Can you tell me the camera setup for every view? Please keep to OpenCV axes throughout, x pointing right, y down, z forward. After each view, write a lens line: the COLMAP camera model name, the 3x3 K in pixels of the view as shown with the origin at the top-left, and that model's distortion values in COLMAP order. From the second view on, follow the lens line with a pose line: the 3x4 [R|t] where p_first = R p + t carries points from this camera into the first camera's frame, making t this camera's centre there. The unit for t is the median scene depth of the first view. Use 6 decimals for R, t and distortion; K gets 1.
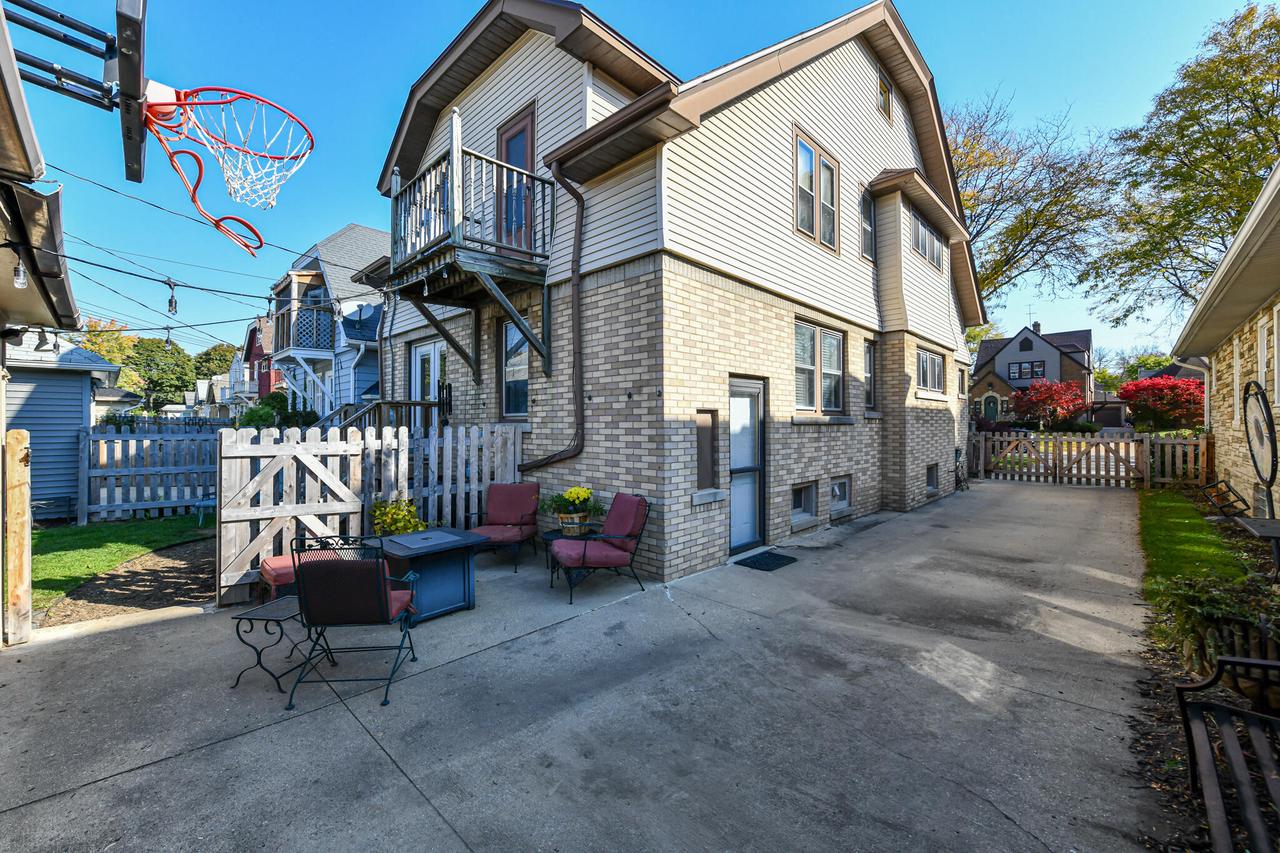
lens RADIAL K [[518.1, 0, 607.0], [0, 518.1, 424.3], [0, 0, 1]] dist [-0.007286, -0.000369]
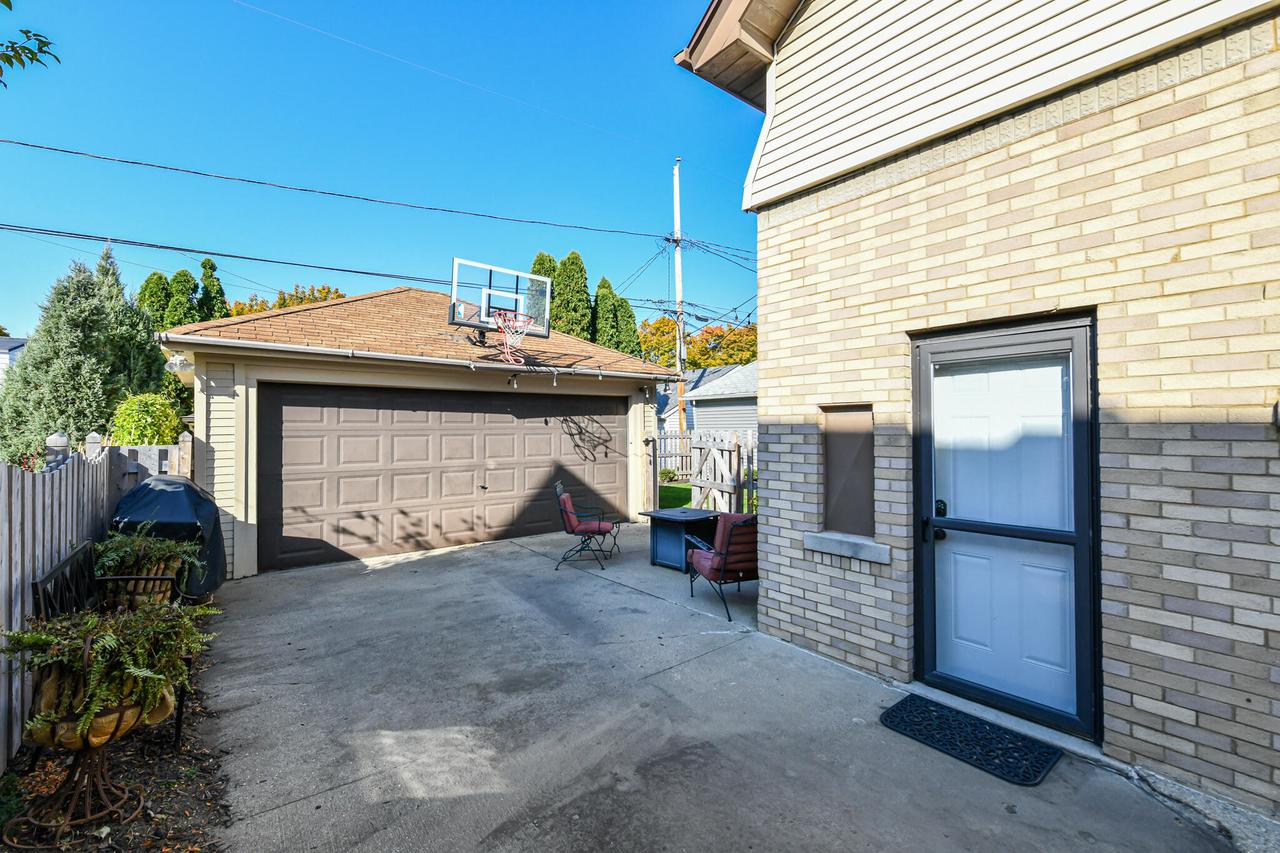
lens RADIAL K [[532.8, 0, 640.0], [0, 532.8, 426.5], [0, 0, 1]] dist [-0.013131, 0.000075]
pose [[-0.094759, -0.001316, -0.995499, 1.275970], [-0.000907, 0.999999, -0.001236, -0.002958], [0.995500, 0.000786, -0.094760, 1.231056]]
